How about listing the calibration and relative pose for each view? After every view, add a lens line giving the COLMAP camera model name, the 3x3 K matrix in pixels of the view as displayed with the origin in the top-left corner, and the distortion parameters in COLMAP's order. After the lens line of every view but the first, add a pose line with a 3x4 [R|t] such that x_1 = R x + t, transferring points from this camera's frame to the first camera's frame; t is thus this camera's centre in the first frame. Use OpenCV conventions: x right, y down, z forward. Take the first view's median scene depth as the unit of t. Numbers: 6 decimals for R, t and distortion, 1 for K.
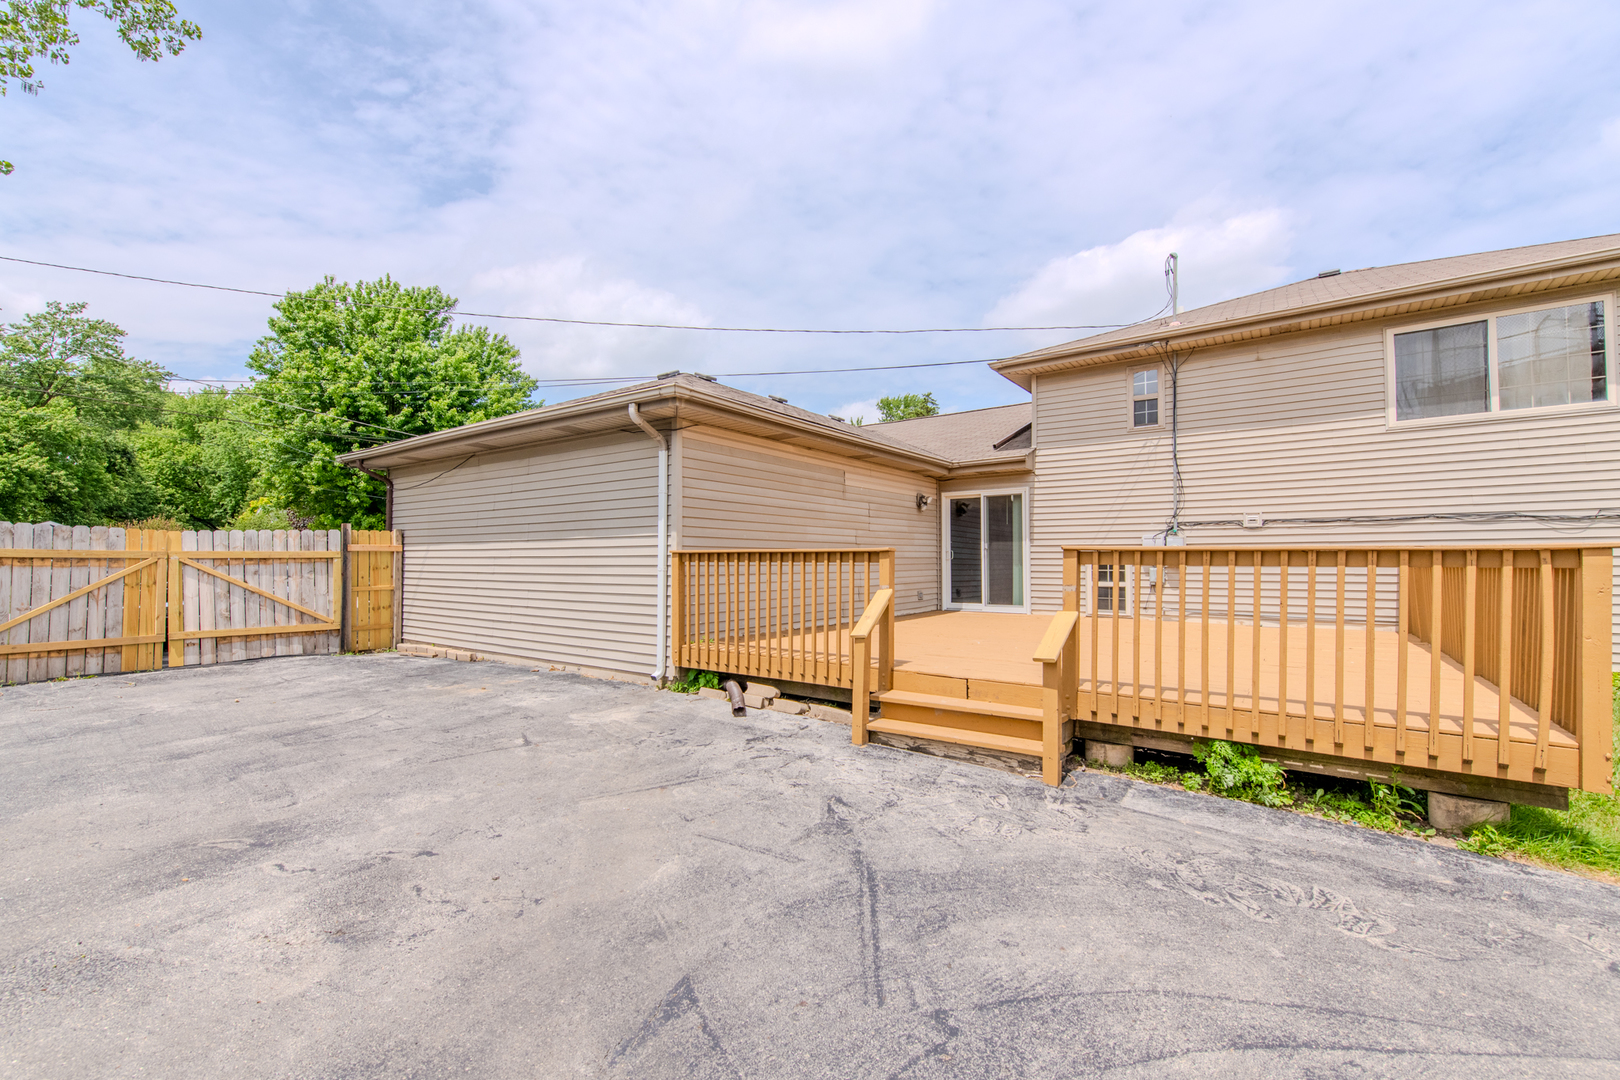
lens RADIAL K [[675.1, 0, 806.1], [0, 675.1, 528.2], [0, 0, 1]] dist [0.001176, 0.000040]
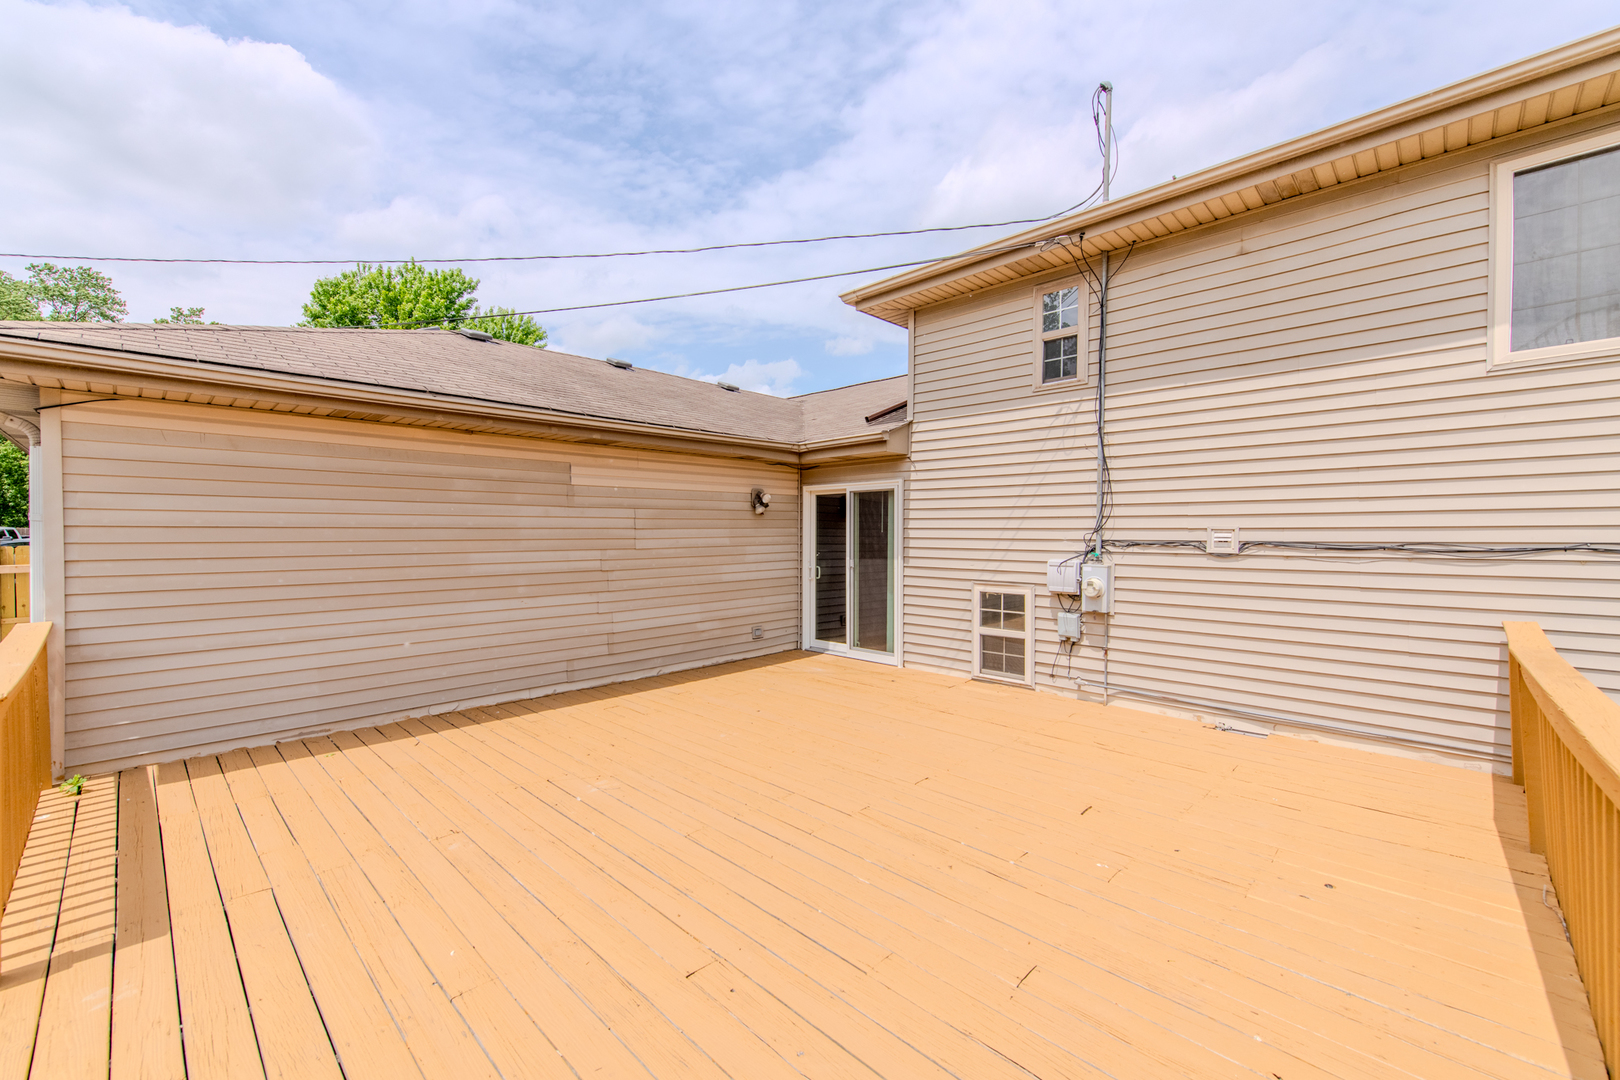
lens RADIAL K [[654.5, 0, 808.8], [0, 654.5, 532.0], [0, 0, 1]] dist [0.001834, -0.000173]
pose [[0.989437, 0.000562, -0.144964, 0.365330], [0.006489, 0.998819, 0.048159, -0.044649], [0.144820, -0.048590, 0.988264, 0.373819]]
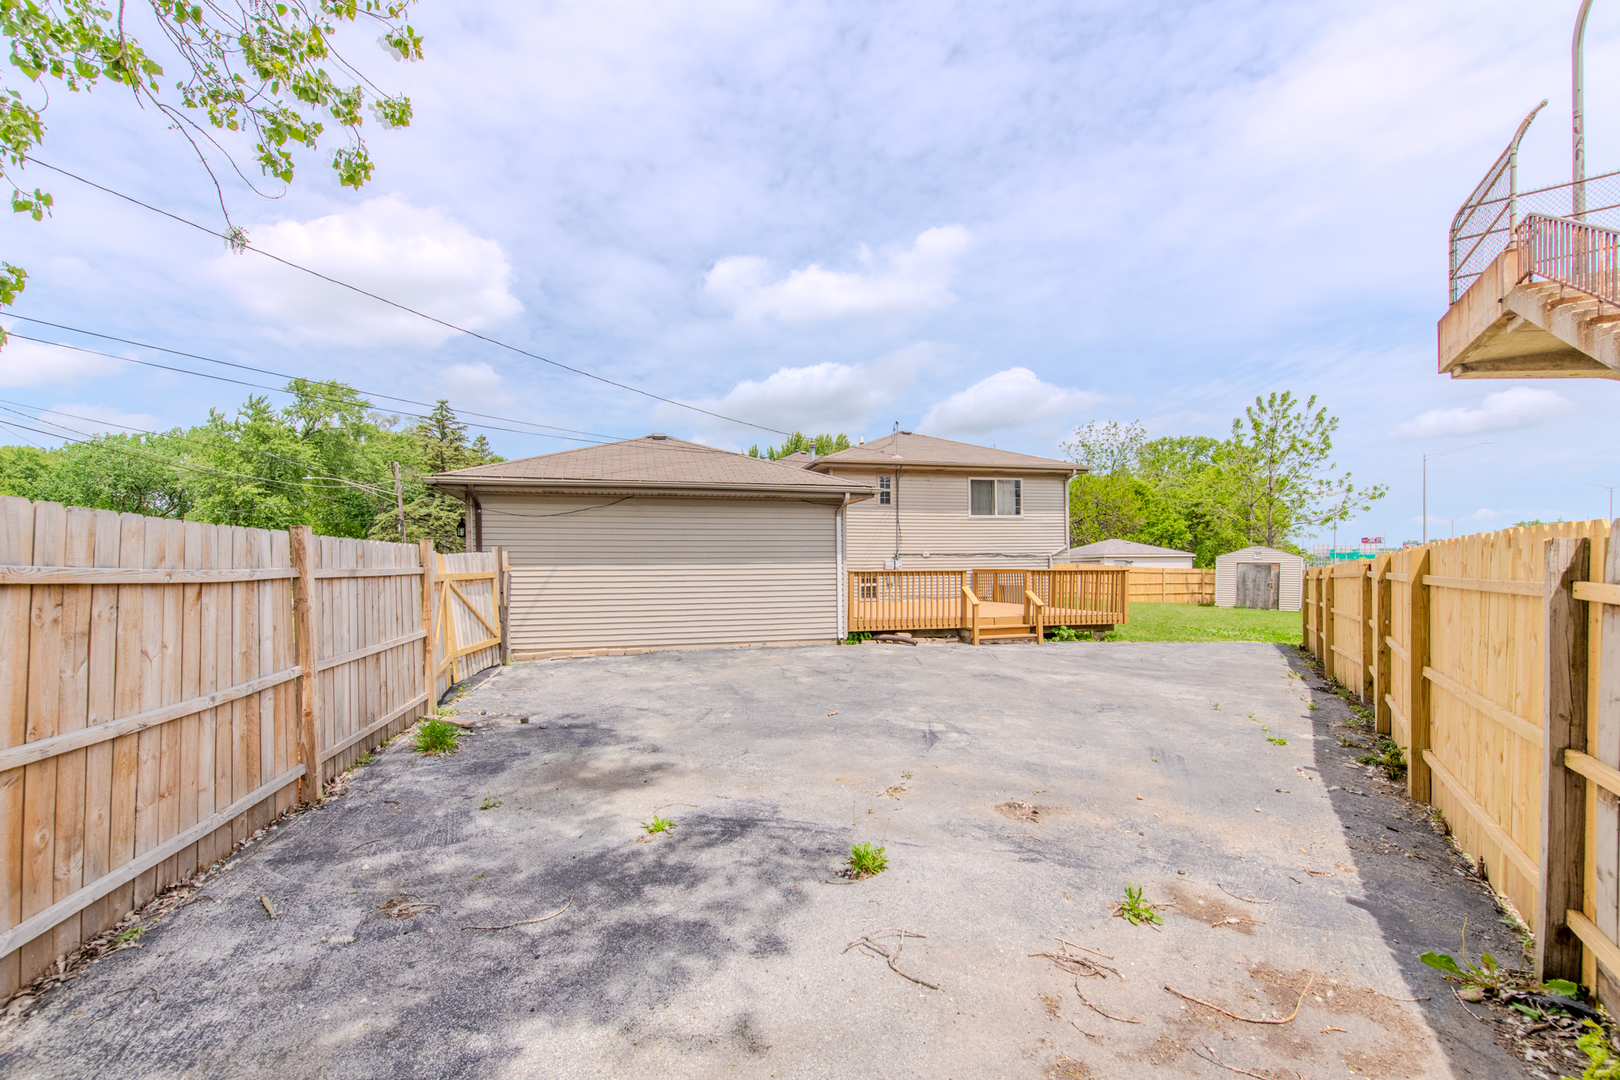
lens RADIAL K [[660.9, 0, 810.0], [0, 660.9, 540.0], [0, 0, 1]] dist [0.015170, -0.002805]
pose [[0.627682, 0.028290, 0.777956, -1.154874], [-0.033724, 0.999389, -0.009133, -0.022110], [-0.777739, -0.020503, 0.628253, -0.053474]]
